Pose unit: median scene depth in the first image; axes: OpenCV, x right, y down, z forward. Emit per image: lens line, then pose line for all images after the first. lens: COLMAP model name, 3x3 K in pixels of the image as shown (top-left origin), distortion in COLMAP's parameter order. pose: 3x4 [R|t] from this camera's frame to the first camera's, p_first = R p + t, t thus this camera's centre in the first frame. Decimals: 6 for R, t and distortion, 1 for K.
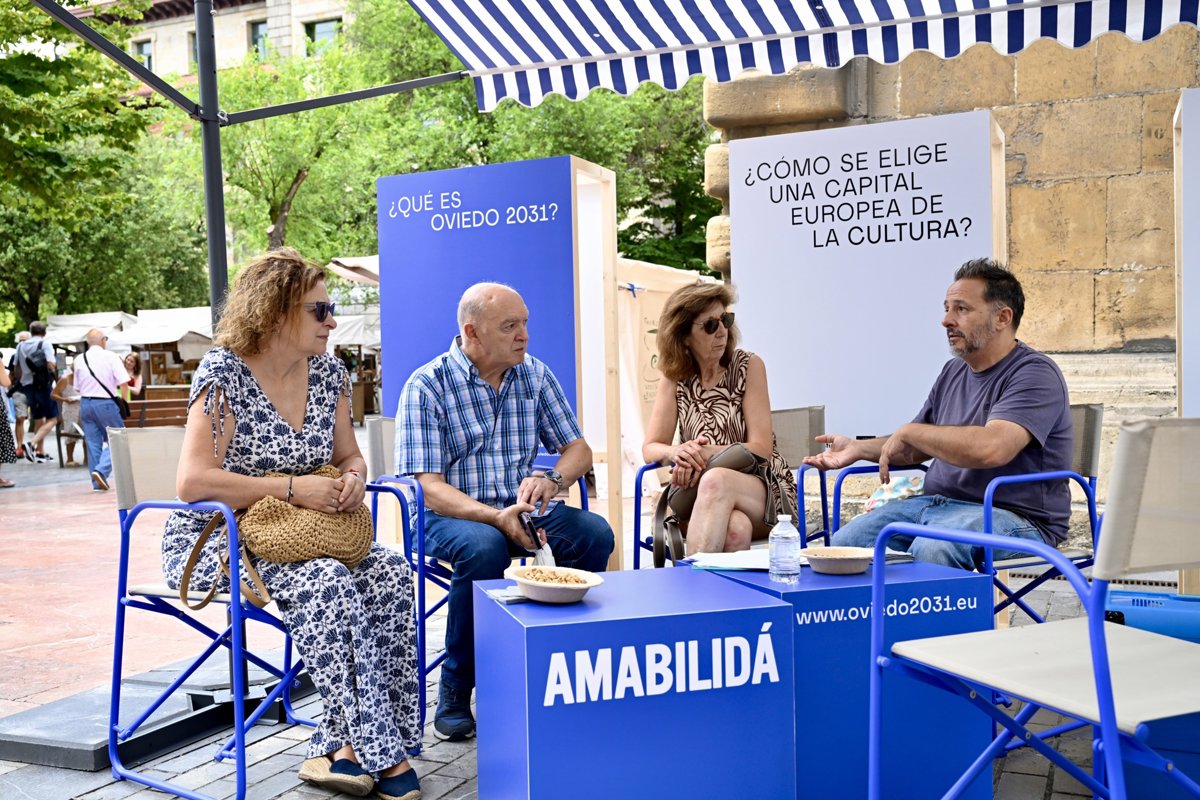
lens RADIAL K [[1144.1, 0, 600.0], [0, 1144.1, 402.2], [0, 0, 1]] dist [0.000893, 0.000000]
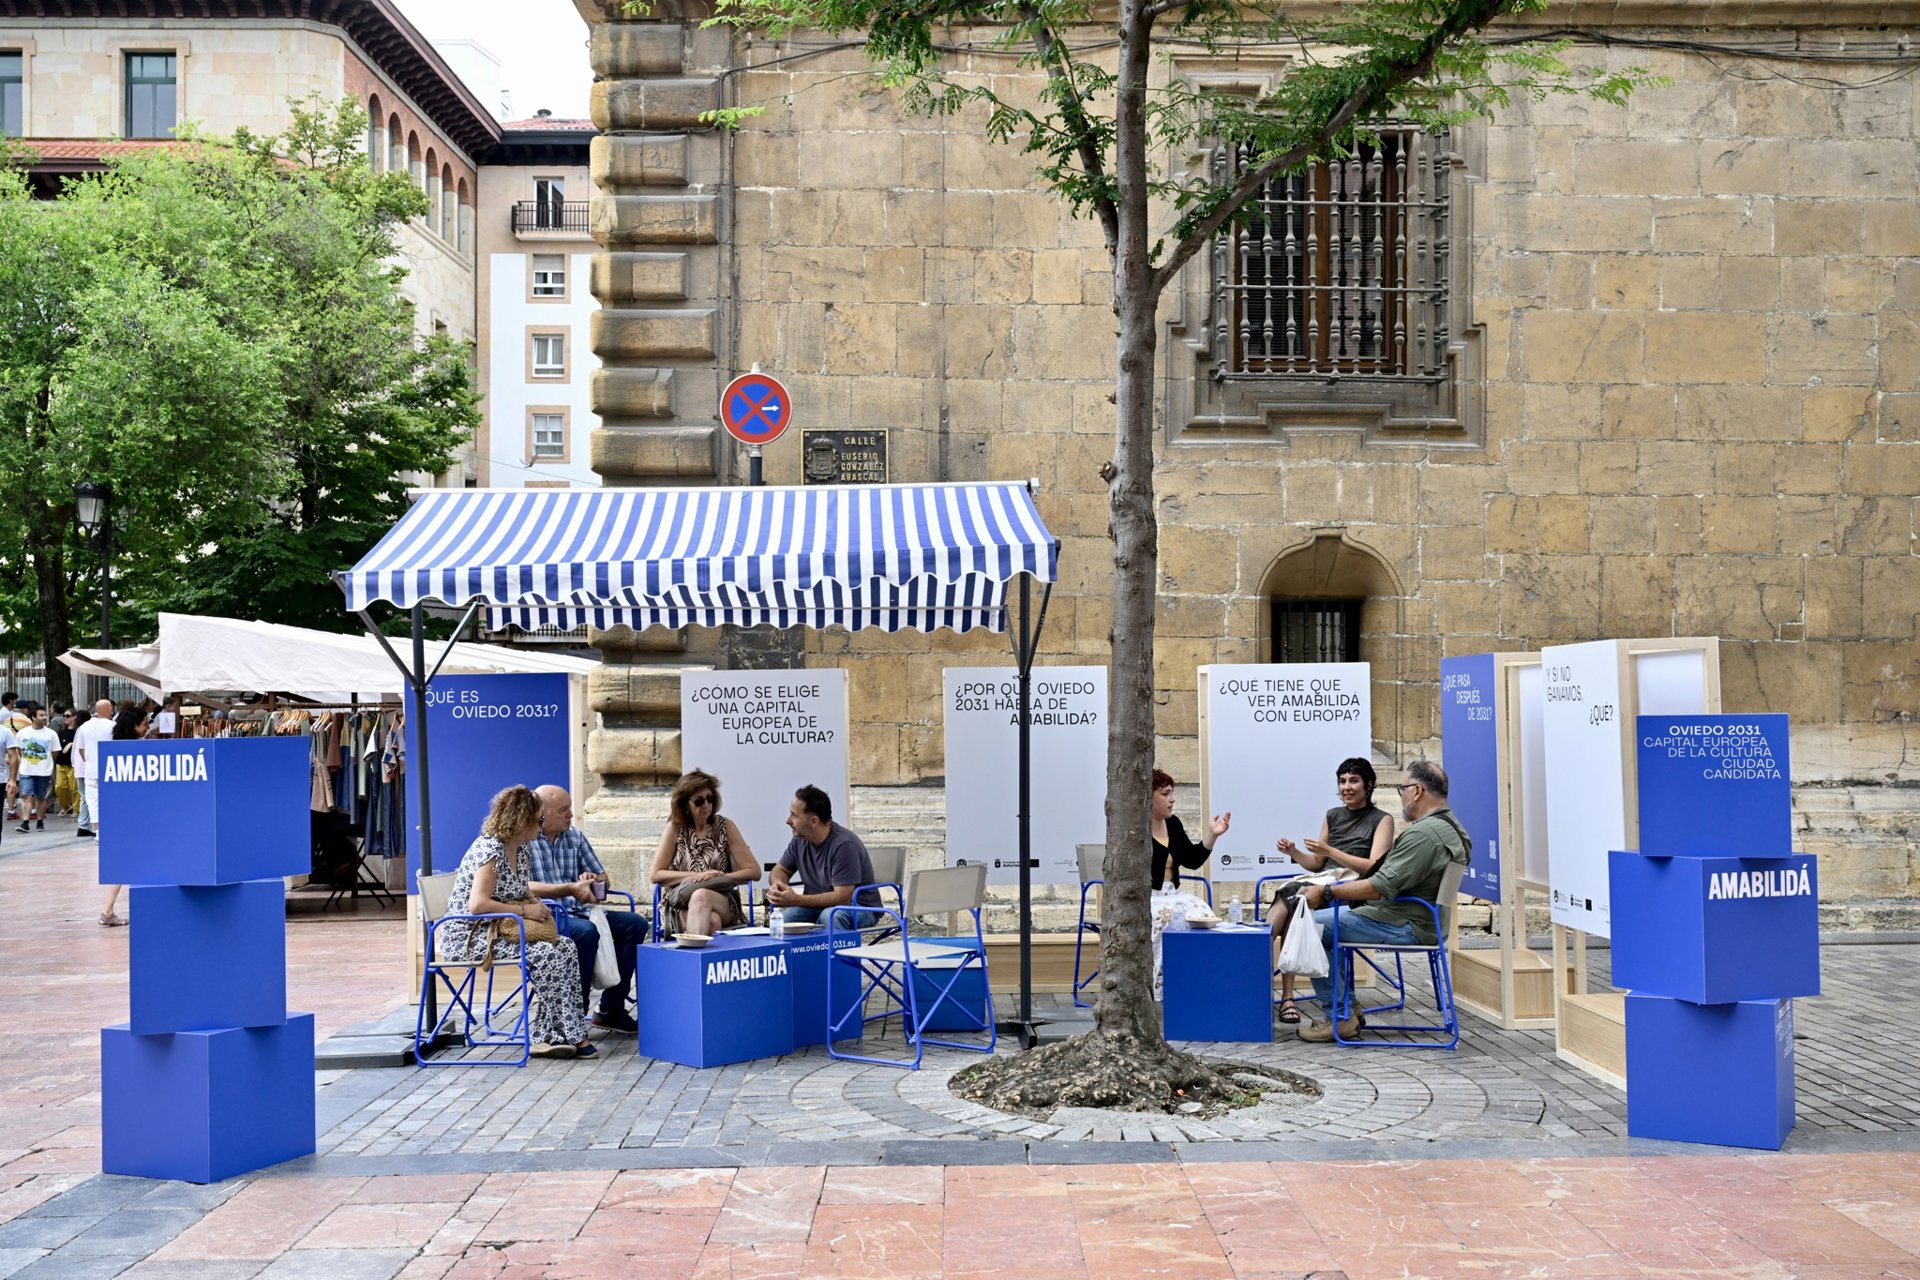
lens RADIAL K [[2005.0, 0, 960.0], [0, 2005.0, 644.2], [0, 0, 1]] dist [0.002494, 0.000000]
pose [[0.904297, 0.017038, 0.426564, -0.724844], [0.006231, 0.998570, -0.053094, -0.125275], [-0.426859, 0.050671, 0.902898, -1.651791]]
